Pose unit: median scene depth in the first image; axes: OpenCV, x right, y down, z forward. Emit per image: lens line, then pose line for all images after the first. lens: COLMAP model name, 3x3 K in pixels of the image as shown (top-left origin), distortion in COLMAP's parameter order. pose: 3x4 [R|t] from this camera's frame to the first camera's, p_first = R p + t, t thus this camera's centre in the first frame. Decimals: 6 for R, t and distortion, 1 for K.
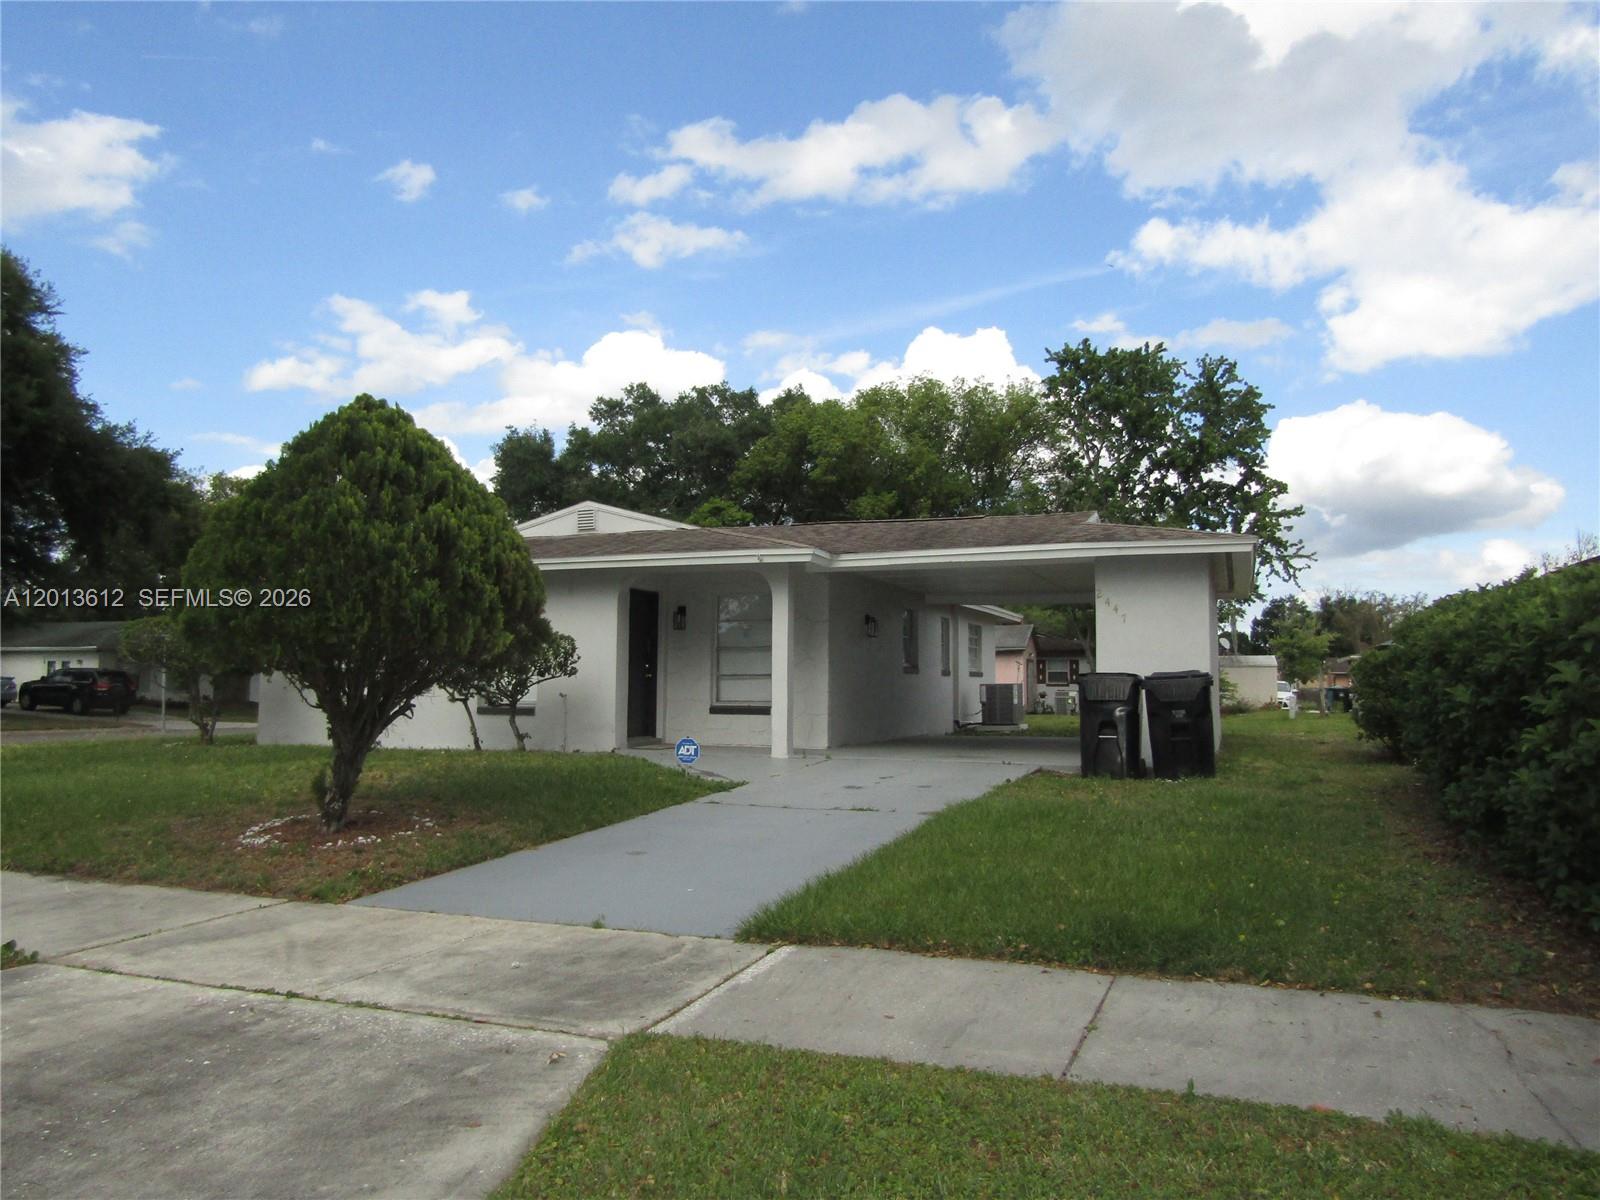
lens RADIAL K [[1146.2, 0, 810.6], [0, 1146.2, 609.5], [0, 0, 1]] dist [-0.005423, 0.000617]
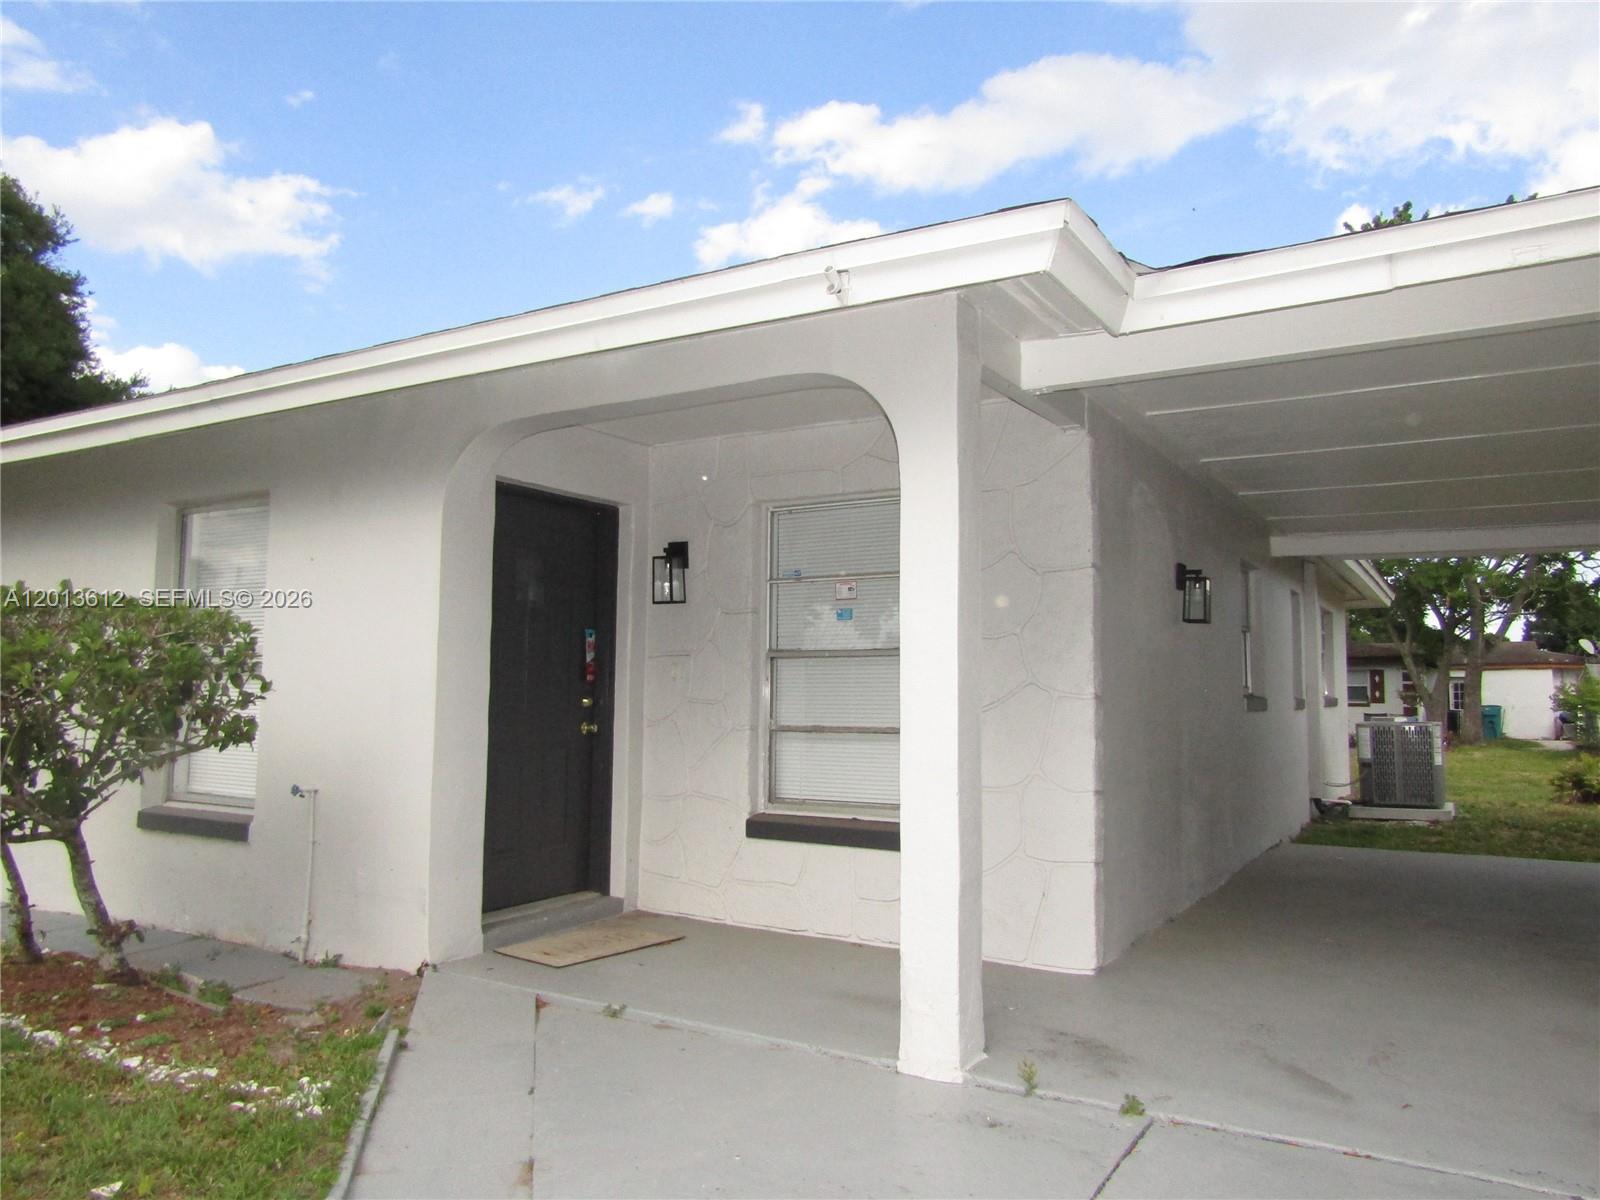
lens RADIAL K [[1146.2, 0, 810.6], [0, 1146.2, 609.5], [0, 0, 1]] dist [-0.005423, 0.000617]
pose [[0.985846, -0.007674, -0.167477, -0.007473], [0.006768, 0.999959, -0.005978, 0.021615], [0.167516, 0.004760, 0.985858, 0.642426]]
